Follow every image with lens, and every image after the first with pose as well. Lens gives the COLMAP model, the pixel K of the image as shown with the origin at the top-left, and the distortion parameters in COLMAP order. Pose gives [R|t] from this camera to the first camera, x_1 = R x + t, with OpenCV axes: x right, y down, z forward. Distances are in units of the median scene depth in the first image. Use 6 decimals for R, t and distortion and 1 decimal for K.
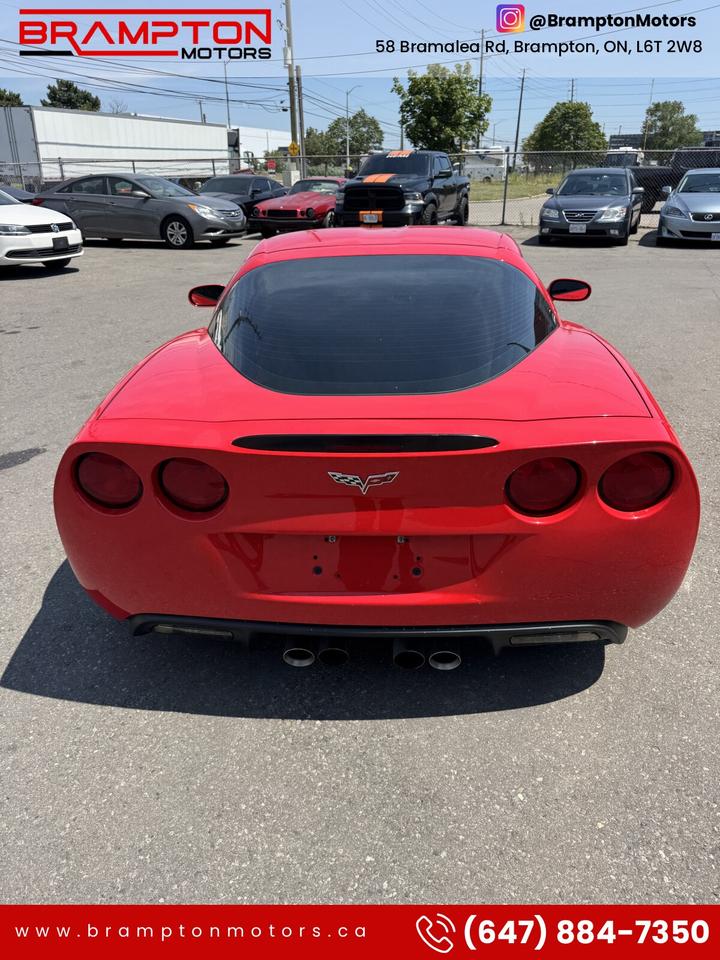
lens RADIAL K [[686.4, 0, 359.6], [0, 686.4, 480.3], [0, 0, 1]] dist [0.002748, -0.020227]
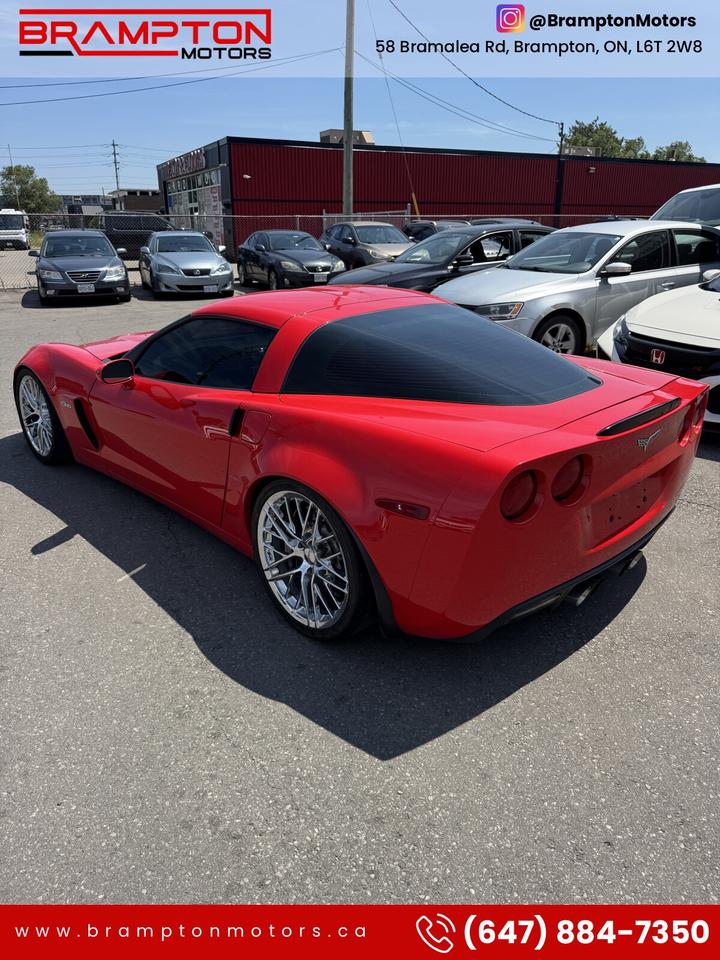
lens RADIAL K [[686.4, 0, 361.3], [0, 686.4, 480.8], [0, 0, 1]] dist [0.002748, -0.020227]
pose [[0.679071, -0.245980, 0.691633, -0.190691], [0.297868, 0.953467, 0.046643, -0.022028], [-0.670922, 0.174342, 0.720741, 0.044448]]
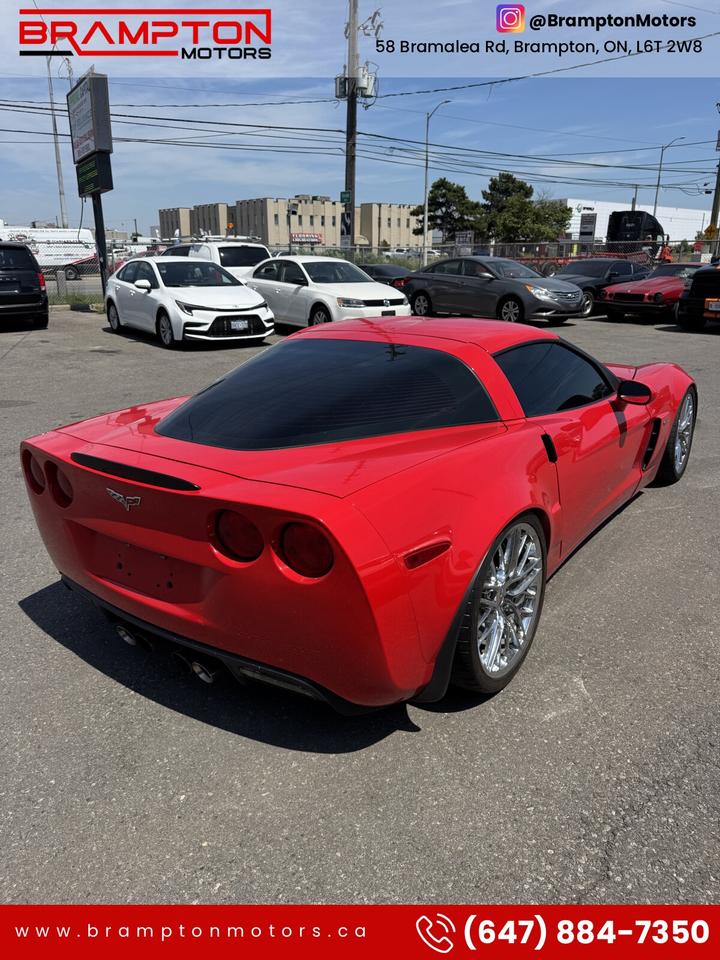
lens RADIAL K [[686.4, 0, 361.1], [0, 686.4, 481.7], [0, 0, 1]] dist [0.002748, -0.020227]
pose [[0.835093, 0.173899, -0.521899, 0.138998], [-0.225201, 0.973650, -0.035922, -0.011482], [0.501900, 0.147531, 0.852251, 0.012360]]
